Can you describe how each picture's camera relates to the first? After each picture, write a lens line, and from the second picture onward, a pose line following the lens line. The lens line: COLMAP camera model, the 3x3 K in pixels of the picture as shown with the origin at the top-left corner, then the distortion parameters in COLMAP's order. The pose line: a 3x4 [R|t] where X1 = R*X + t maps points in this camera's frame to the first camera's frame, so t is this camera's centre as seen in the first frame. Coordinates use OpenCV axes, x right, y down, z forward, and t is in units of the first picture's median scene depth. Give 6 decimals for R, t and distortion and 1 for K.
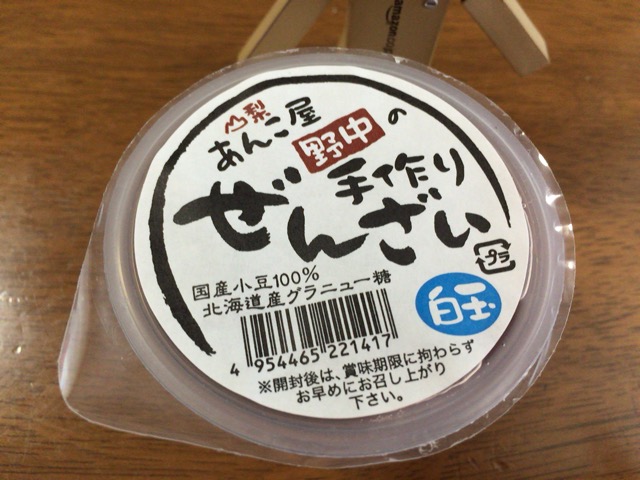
lens RADIAL K [[548.2, 0, 318.1], [0, 548.2, 237.1], [0, 0, 1]] dist [0.061172, -0.116070]
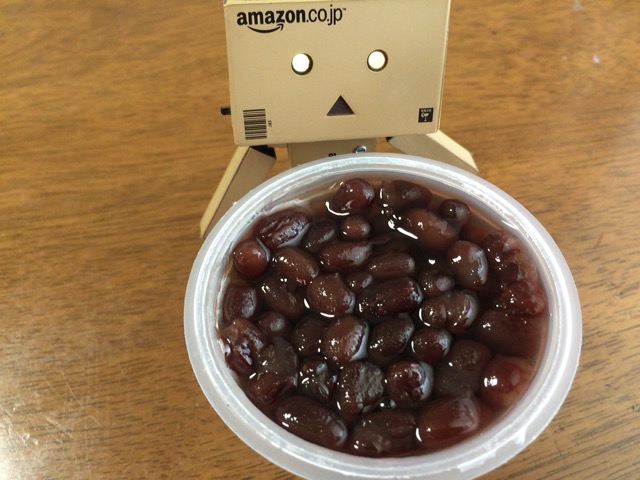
lens RADIAL K [[548.2, 0, 314.3], [0, 548.2, 241.7], [0, 0, 1]] dist [0.061172, -0.116070]
pose [[0.985053, -0.171718, 0.013542, 0.220434], [0.171635, 0.971848, -0.161408, 0.019140], [0.014556, 0.161319, 0.986795, -0.135127]]
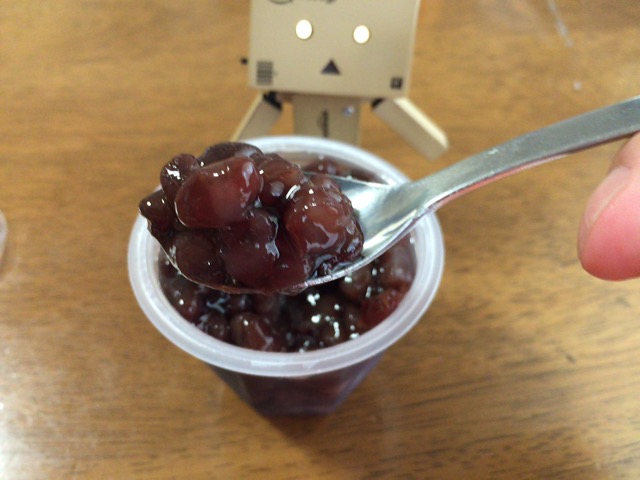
lens RADIAL K [[548.2, 0, 315.6], [0, 548.2, 237.5], [0, 0, 1]] dist [0.061172, -0.116070]
pose [[0.997739, -0.061858, -0.026261, 0.306950], [0.053214, 0.965894, -0.253409, 0.399686], [0.041041, 0.251439, 0.967003, -0.388825]]
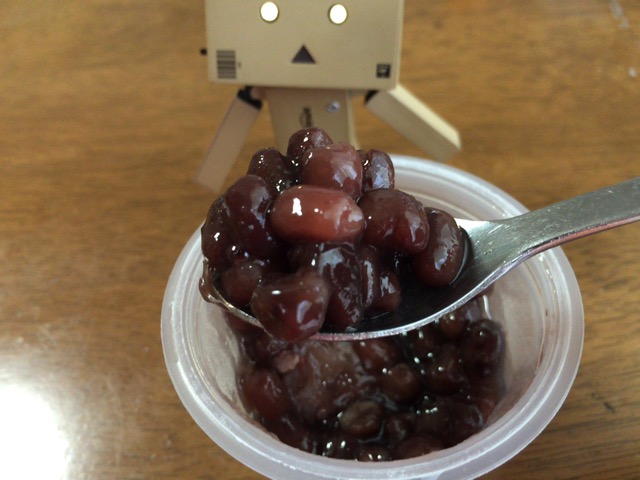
lens RADIAL K [[548.2, 0, 320.2], [0, 548.2, 238.6], [0, 0, 1]] dist [0.061172, -0.116070]
pose [[0.988373, -0.066236, -0.136867, 0.522731], [0.027917, 0.963881, -0.264866, 0.313712], [0.149467, 0.257965, 0.954523, -0.139226]]
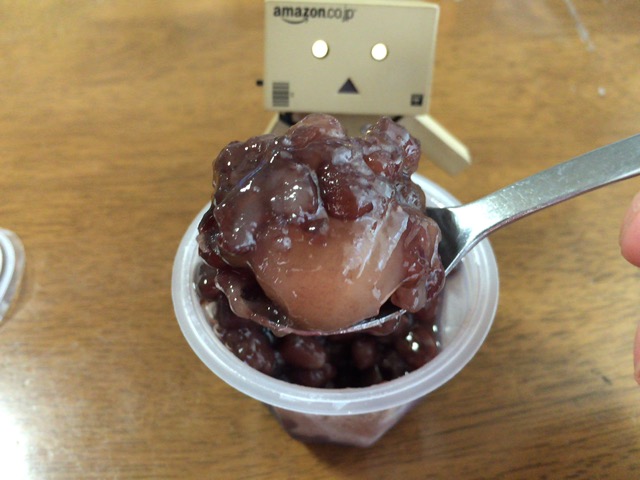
lens RADIAL K [[548.2, 0, 318.6], [0, 548.2, 237.9], [0, 0, 1]] dist [0.061172, -0.116070]
pose [[0.994668, -0.087811, -0.054079, 0.302614], [0.070466, 0.961584, -0.265312, 0.341565], [0.075299, 0.260087, 0.962645, -0.357373]]
